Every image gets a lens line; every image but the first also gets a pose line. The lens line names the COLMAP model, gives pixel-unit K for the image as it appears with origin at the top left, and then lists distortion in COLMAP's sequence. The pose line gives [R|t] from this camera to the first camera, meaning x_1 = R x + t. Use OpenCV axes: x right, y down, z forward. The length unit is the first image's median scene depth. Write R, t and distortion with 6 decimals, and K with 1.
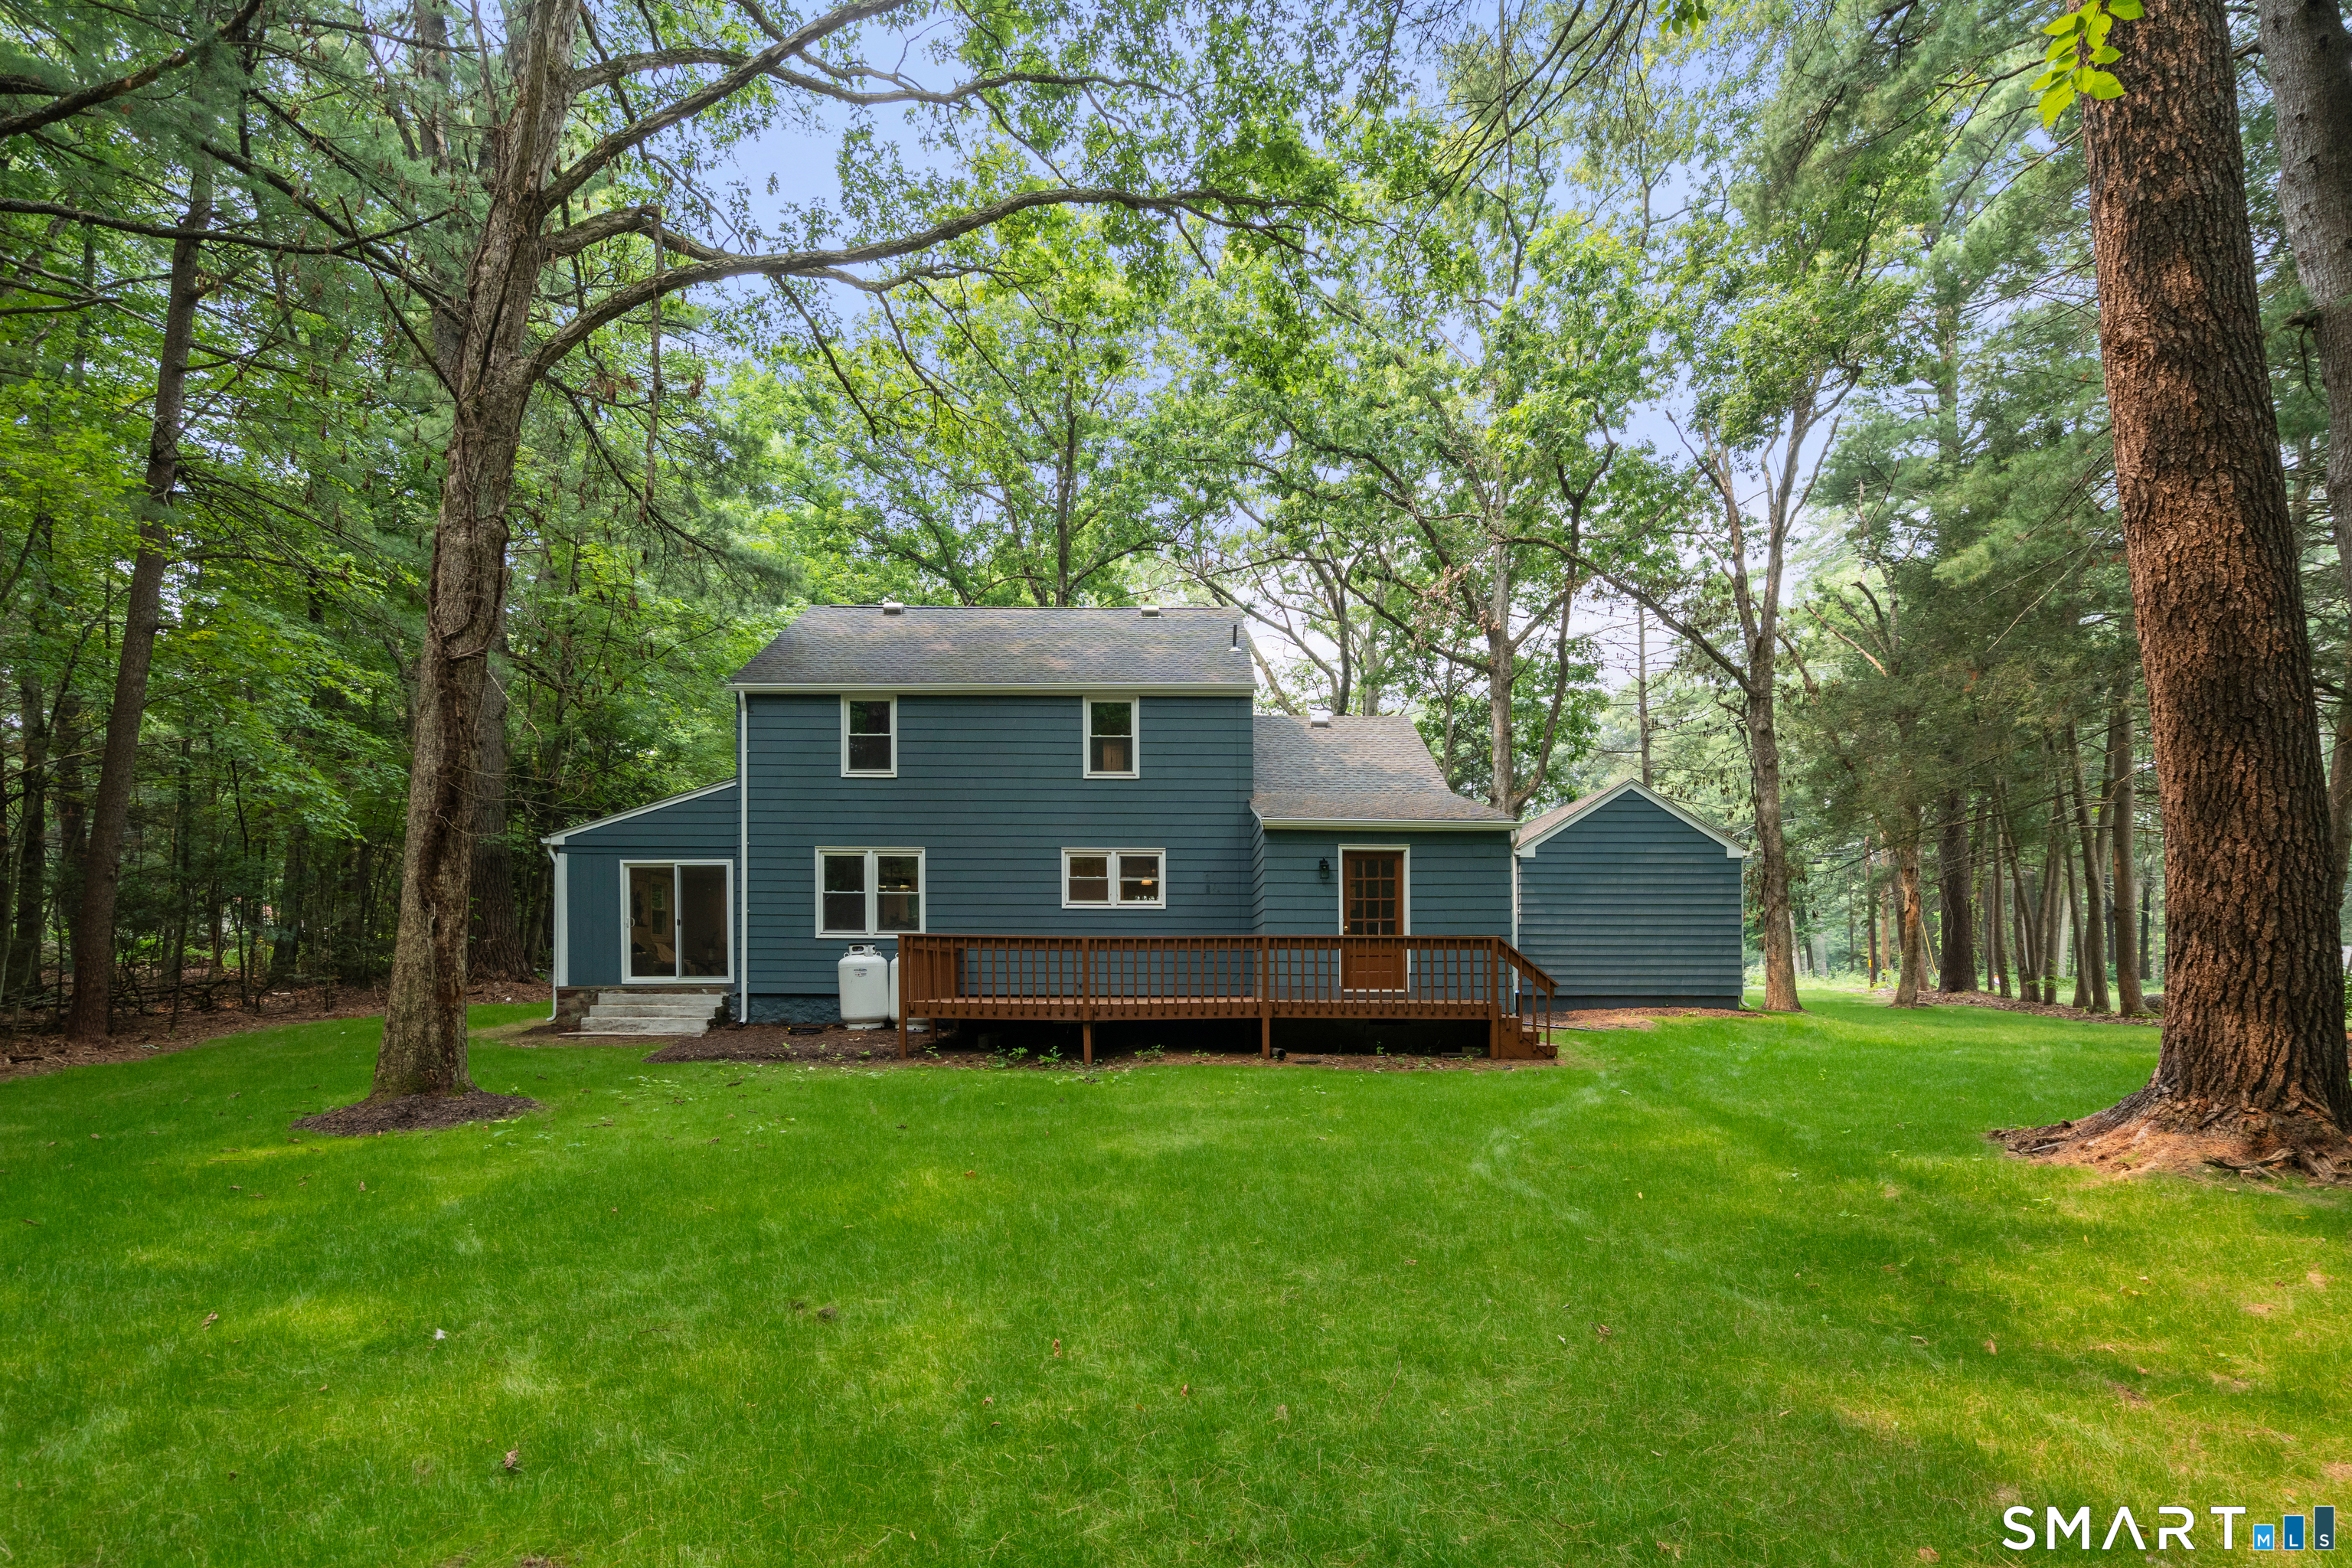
lens RADIAL K [[1068.9, 0, 1176.0], [0, 1068.9, 784.0], [0, 0, 1]] dist [-0.001949, -0.000308]
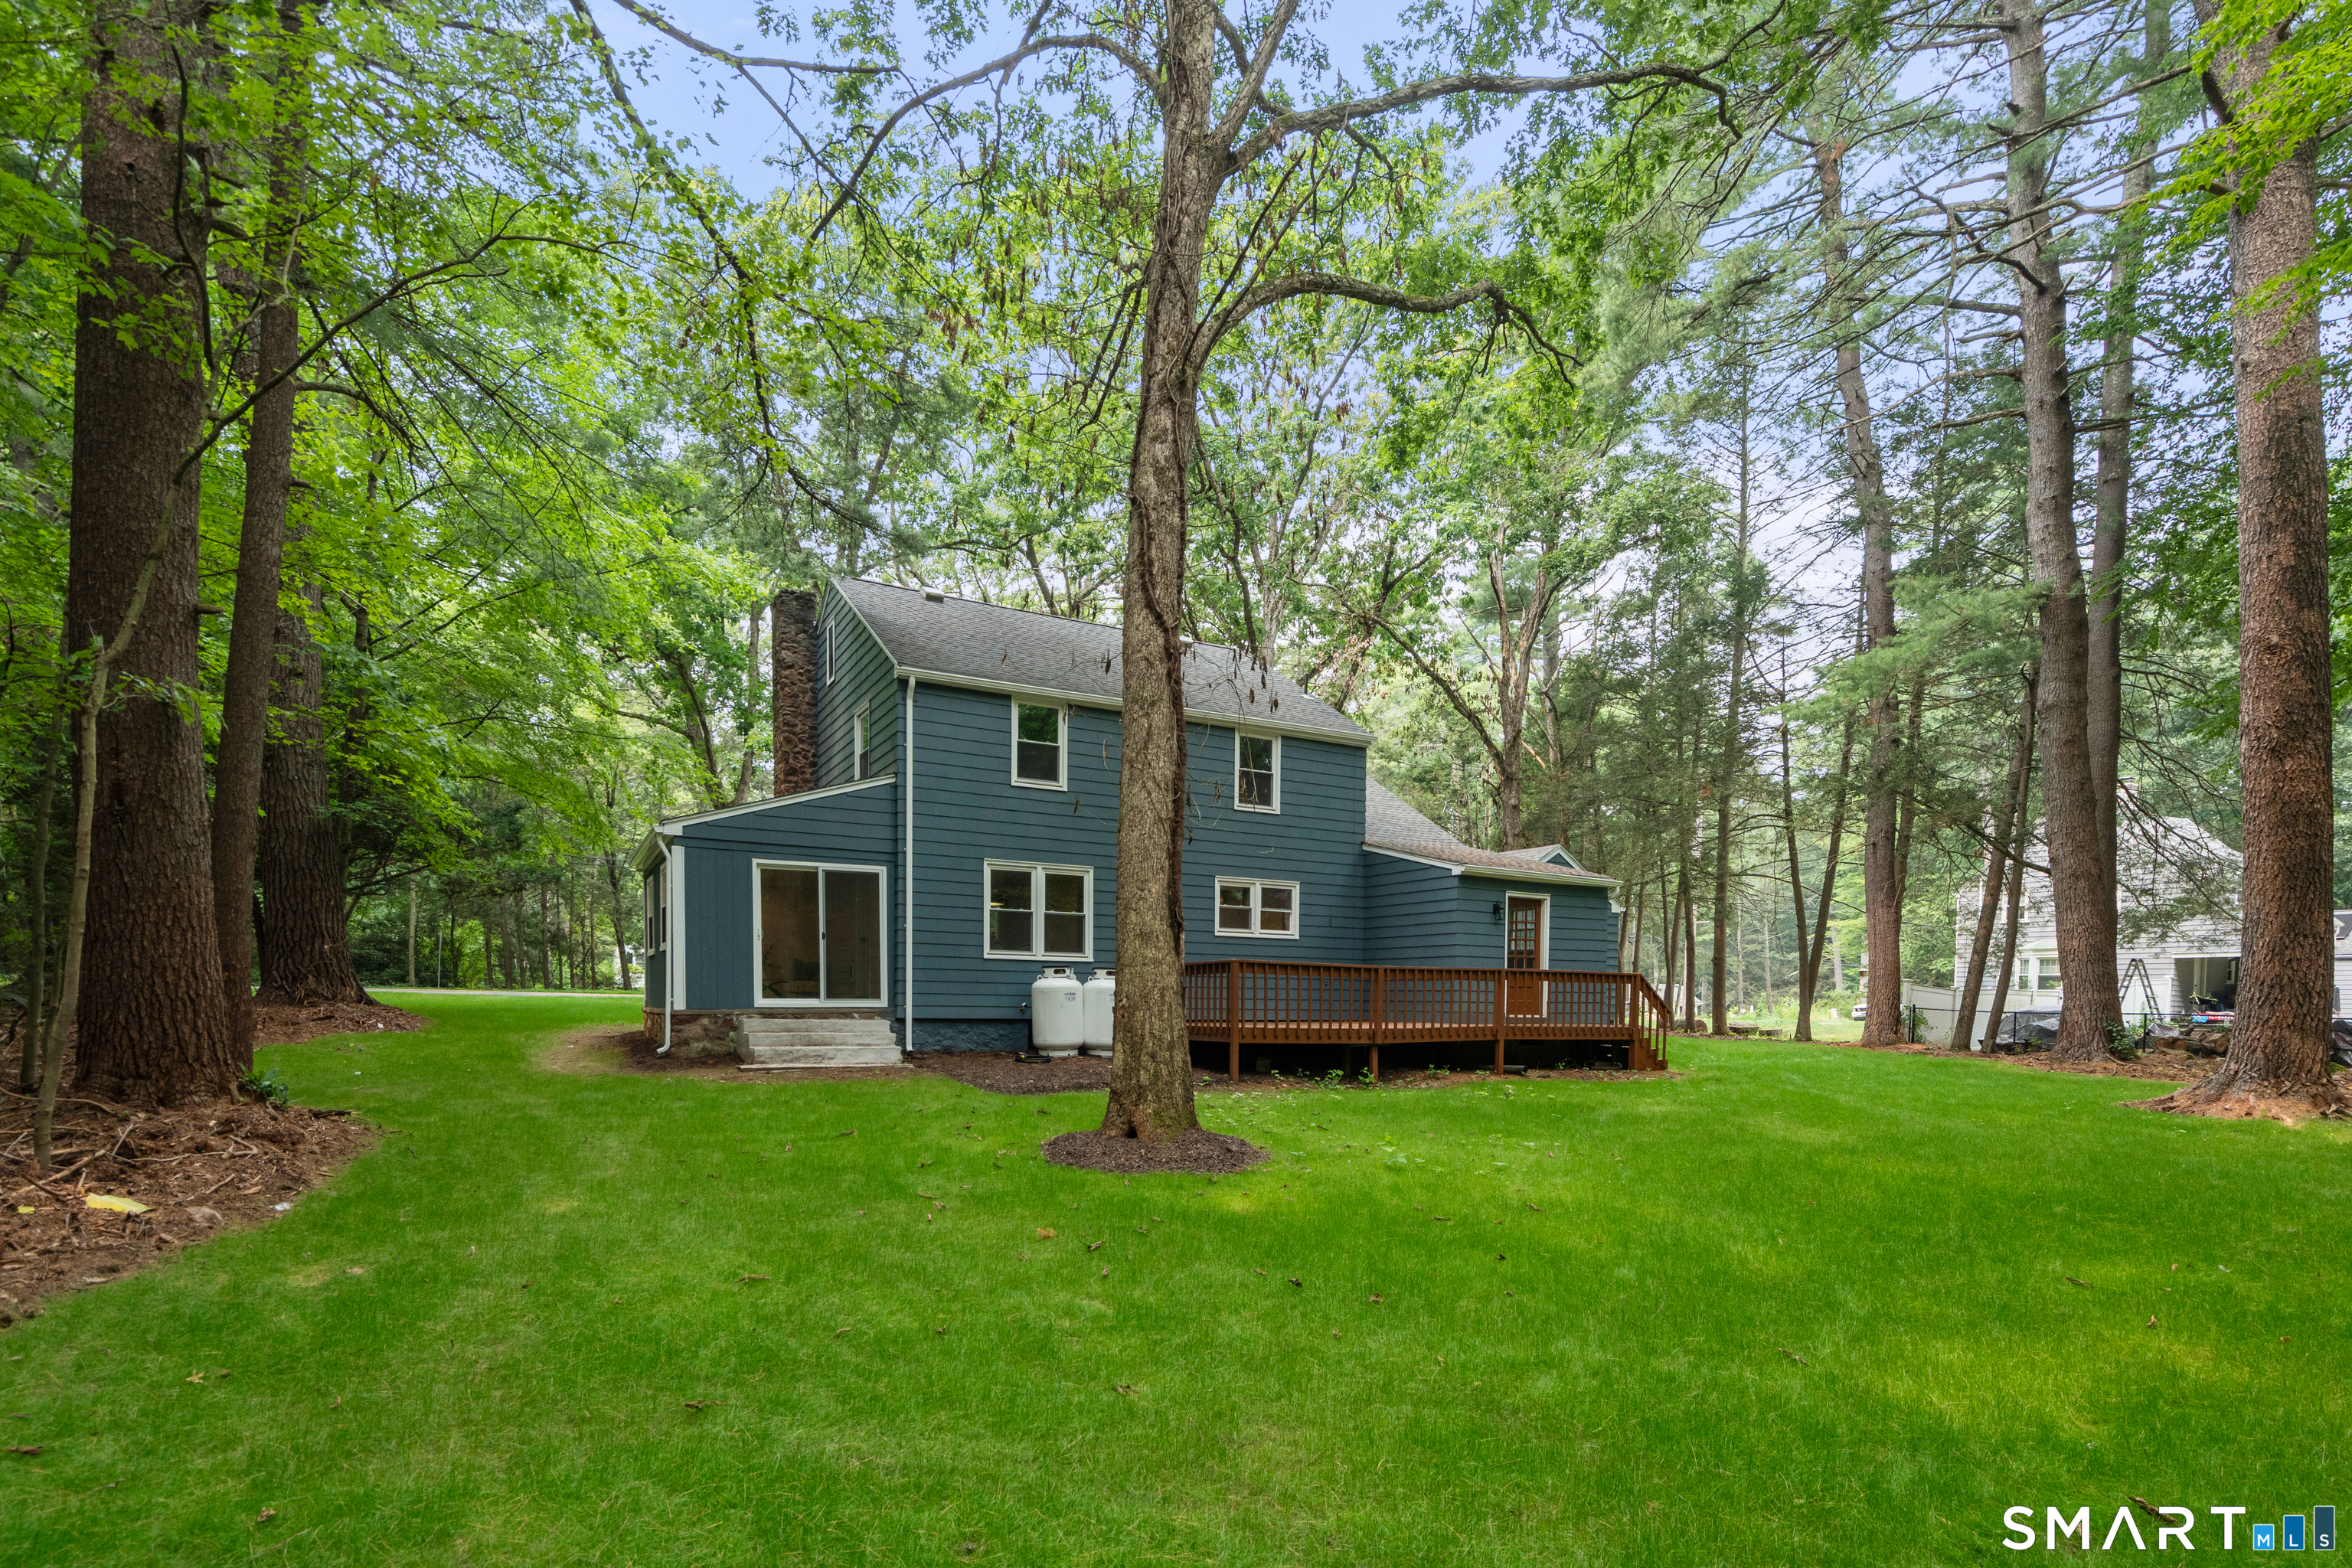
lens RADIAL K [[1096.0, 0, 1176.2], [0, 1096.0, 847.0], [0, 0, 1]] dist [0.000401, 0.000083]
pose [[0.883195, 0.071893, 0.463463, -0.626688], [-0.089571, 0.995848, 0.016213, 0.018639], [-0.460373, -0.055832, 0.885968, 0.094415]]
